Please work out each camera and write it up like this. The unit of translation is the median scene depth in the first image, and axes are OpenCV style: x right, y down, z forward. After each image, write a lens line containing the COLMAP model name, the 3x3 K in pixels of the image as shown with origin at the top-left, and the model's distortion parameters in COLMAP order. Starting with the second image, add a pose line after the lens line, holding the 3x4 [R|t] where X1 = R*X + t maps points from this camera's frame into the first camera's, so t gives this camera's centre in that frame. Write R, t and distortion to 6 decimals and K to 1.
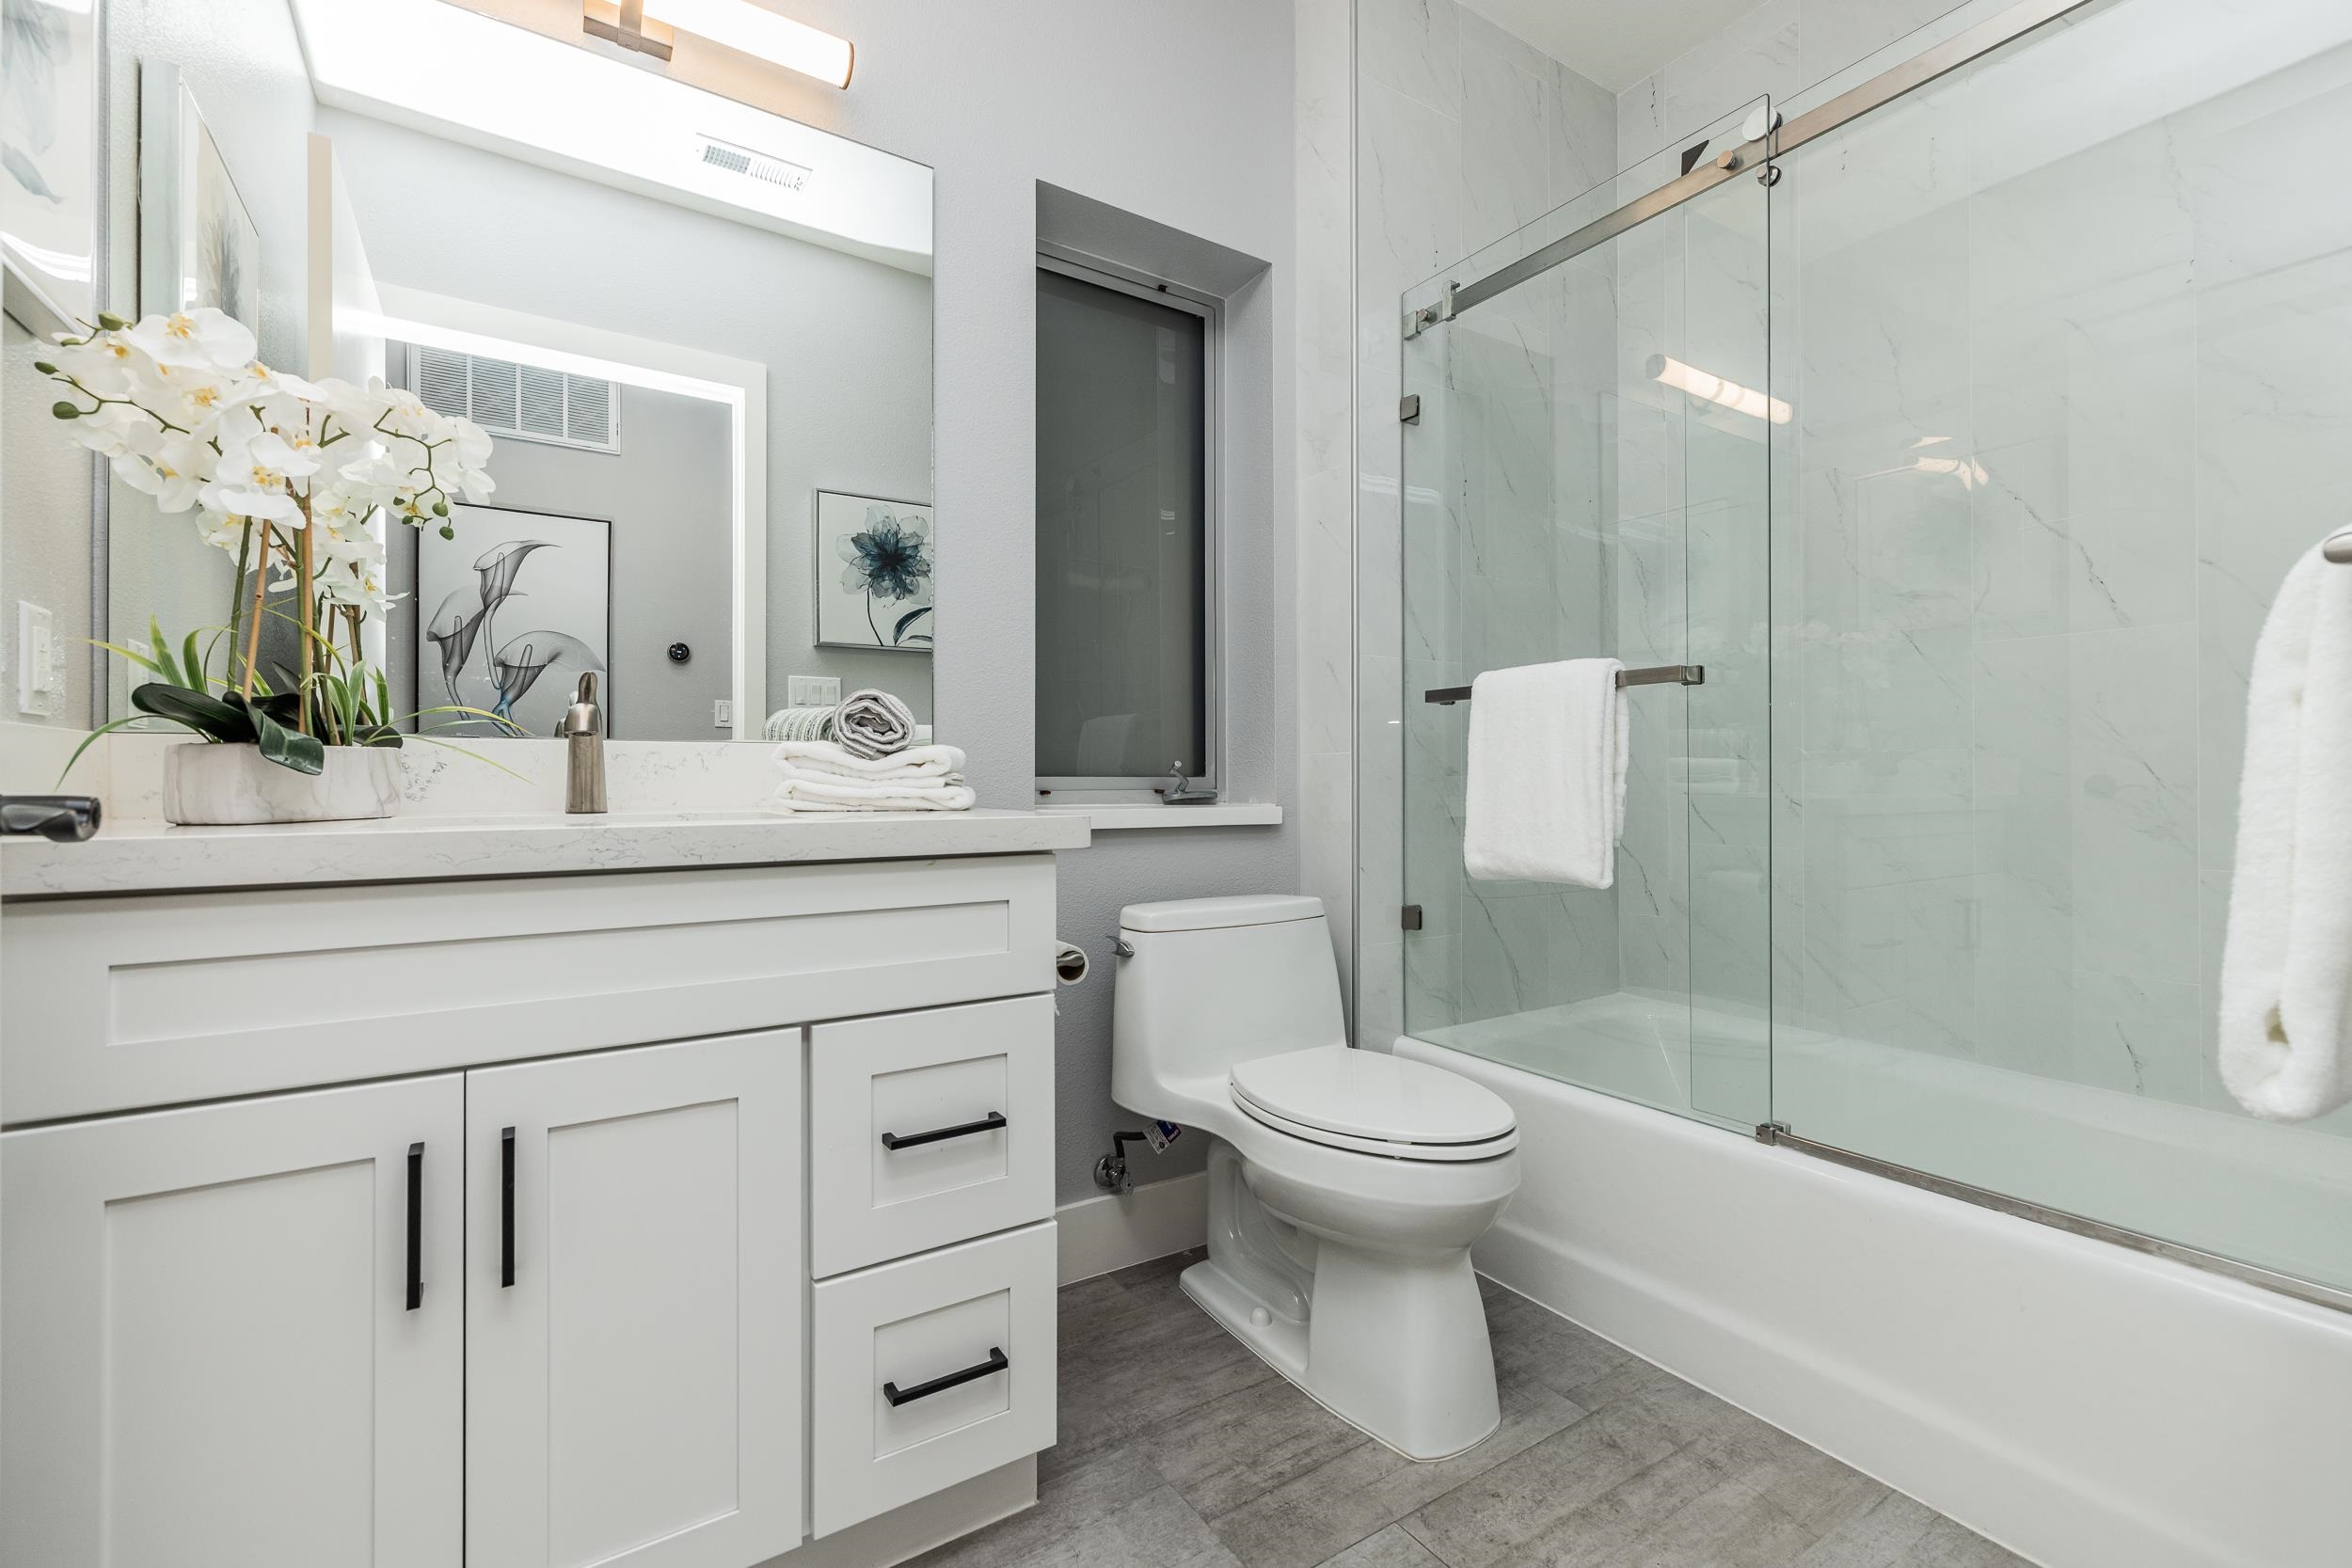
lens RADIAL K [[1008.3, 0, 1175.1], [0, 1008.3, 779.7], [0, 0, 1]] dist [0.002685, -0.000467]
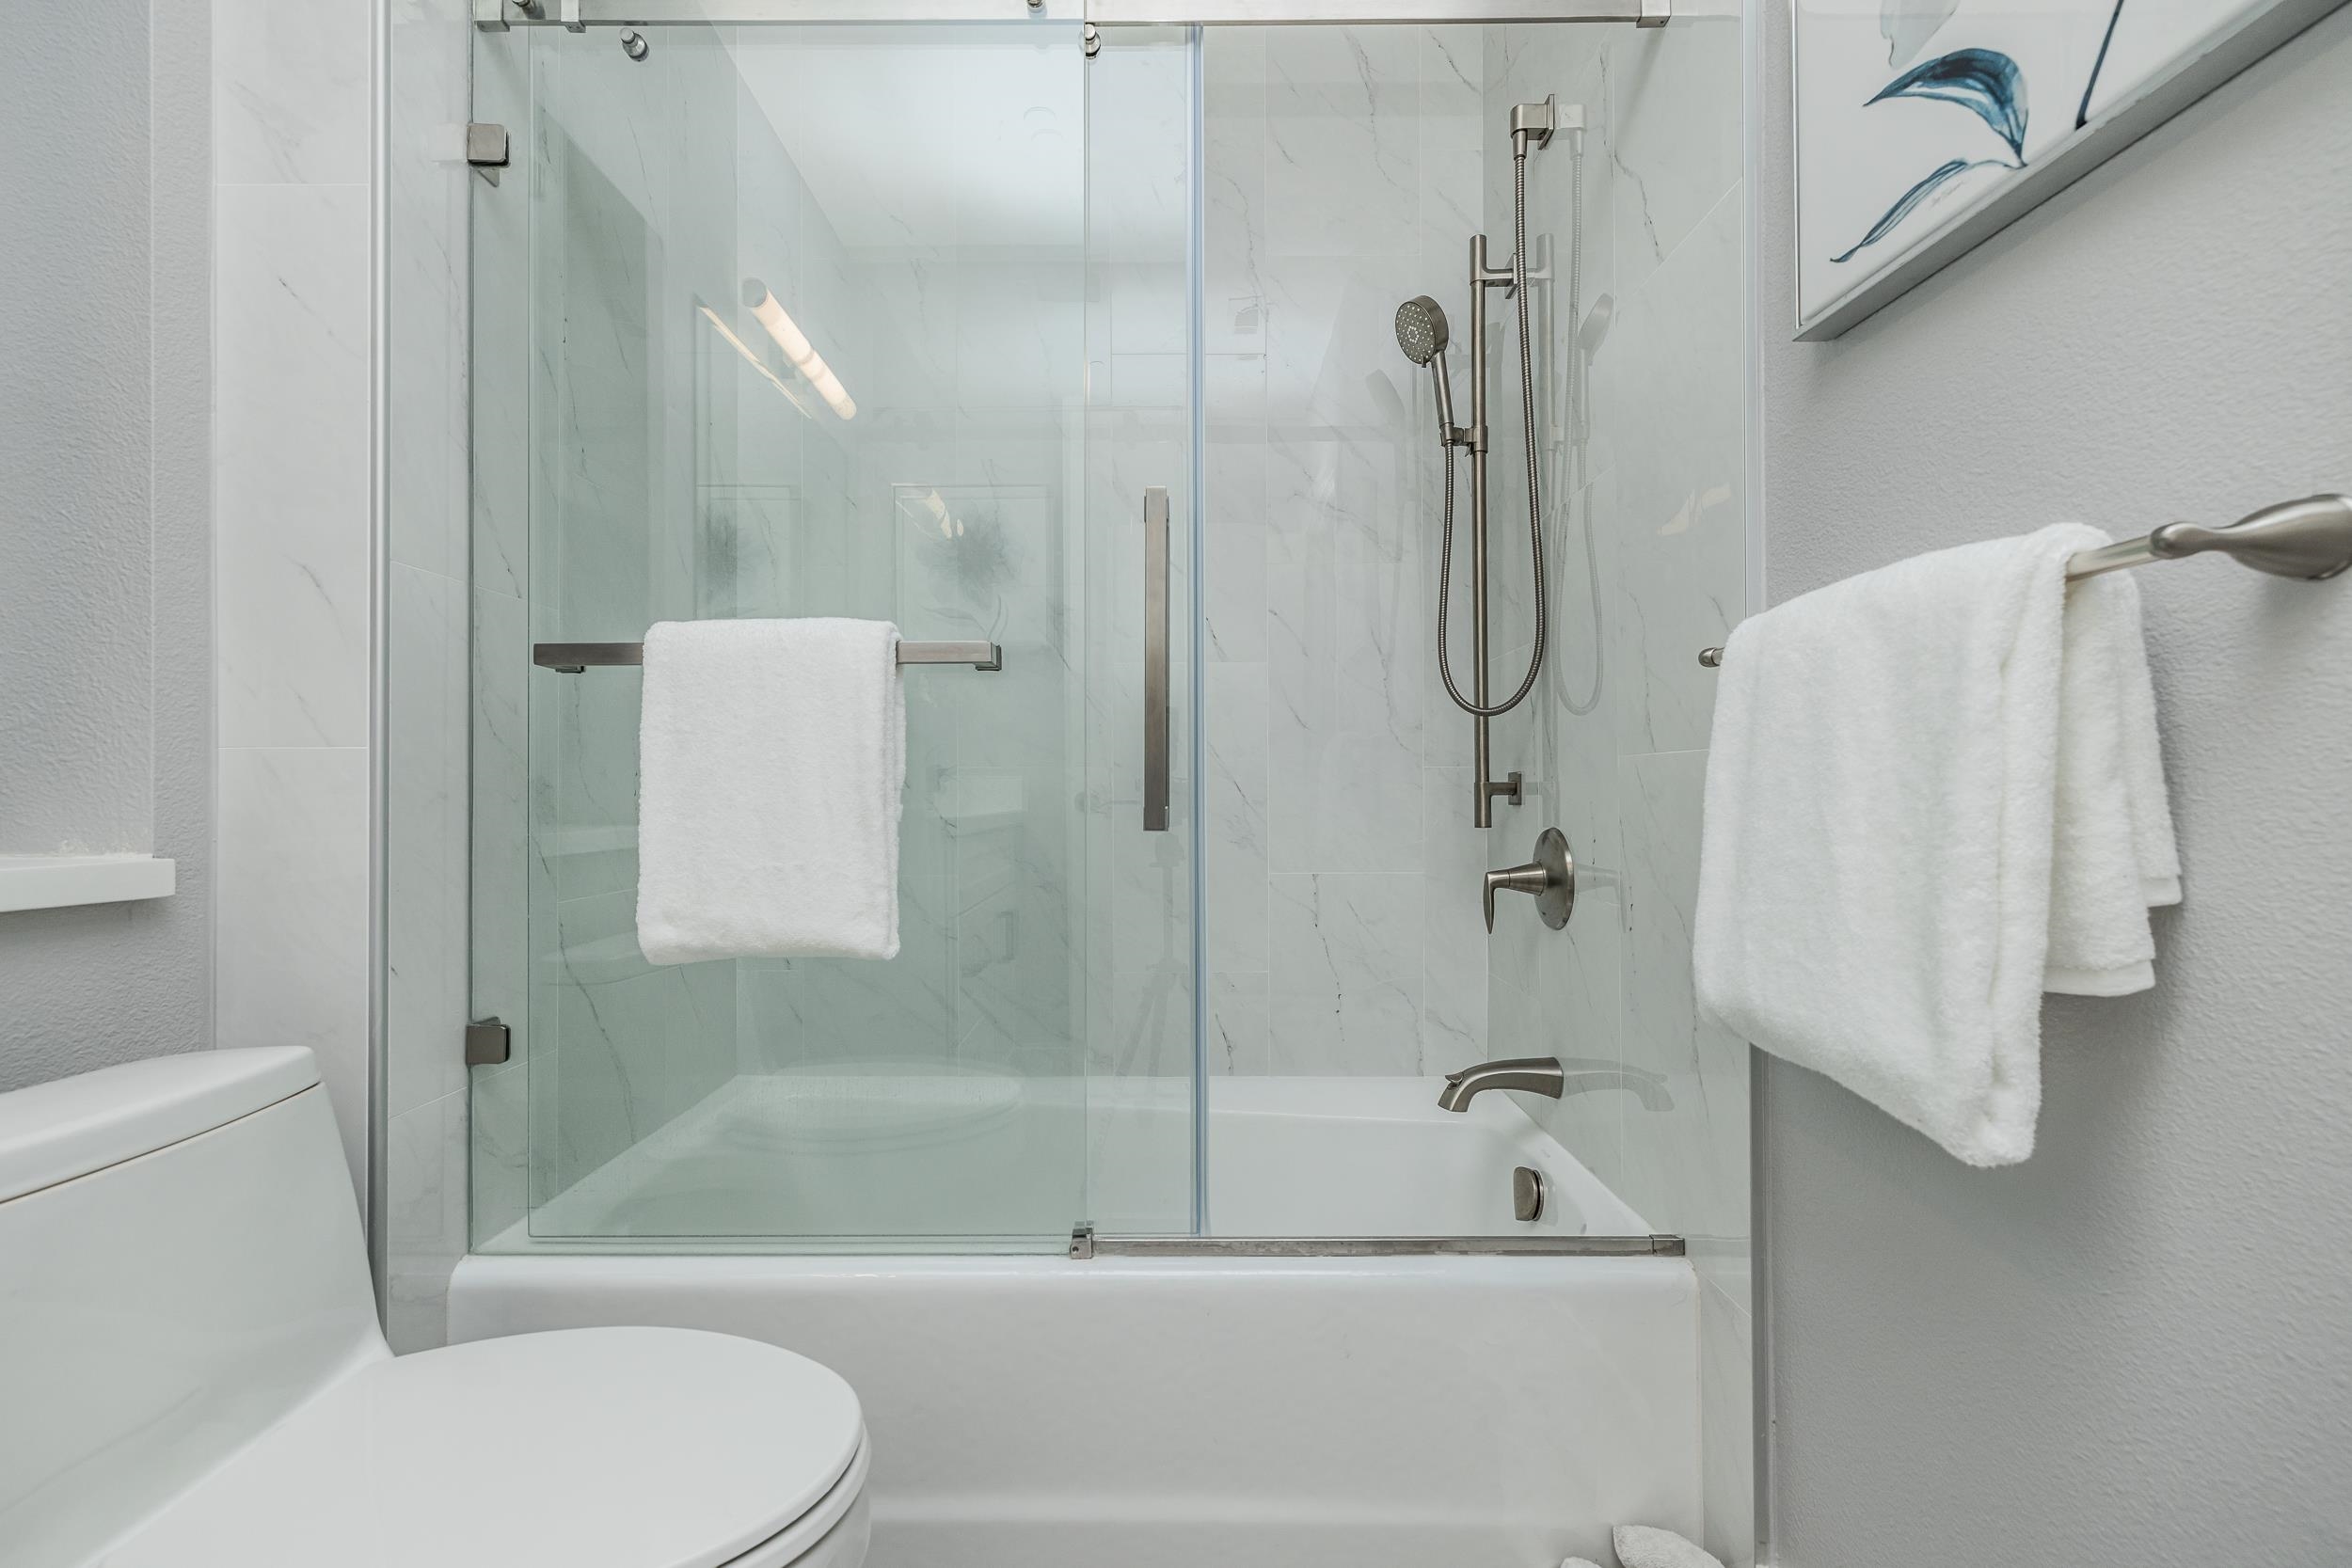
lens RADIAL K [[1008.3, 0, 1170.5], [0, 1008.3, 787.6], [0, 0, 1]] dist [0.002685, -0.000467]
pose [[0.548547, 0.007049, 0.836090, -0.031419], [0.001319, 0.999956, -0.009296, -0.000681], [-0.836119, 0.006202, 0.548514, 0.377963]]
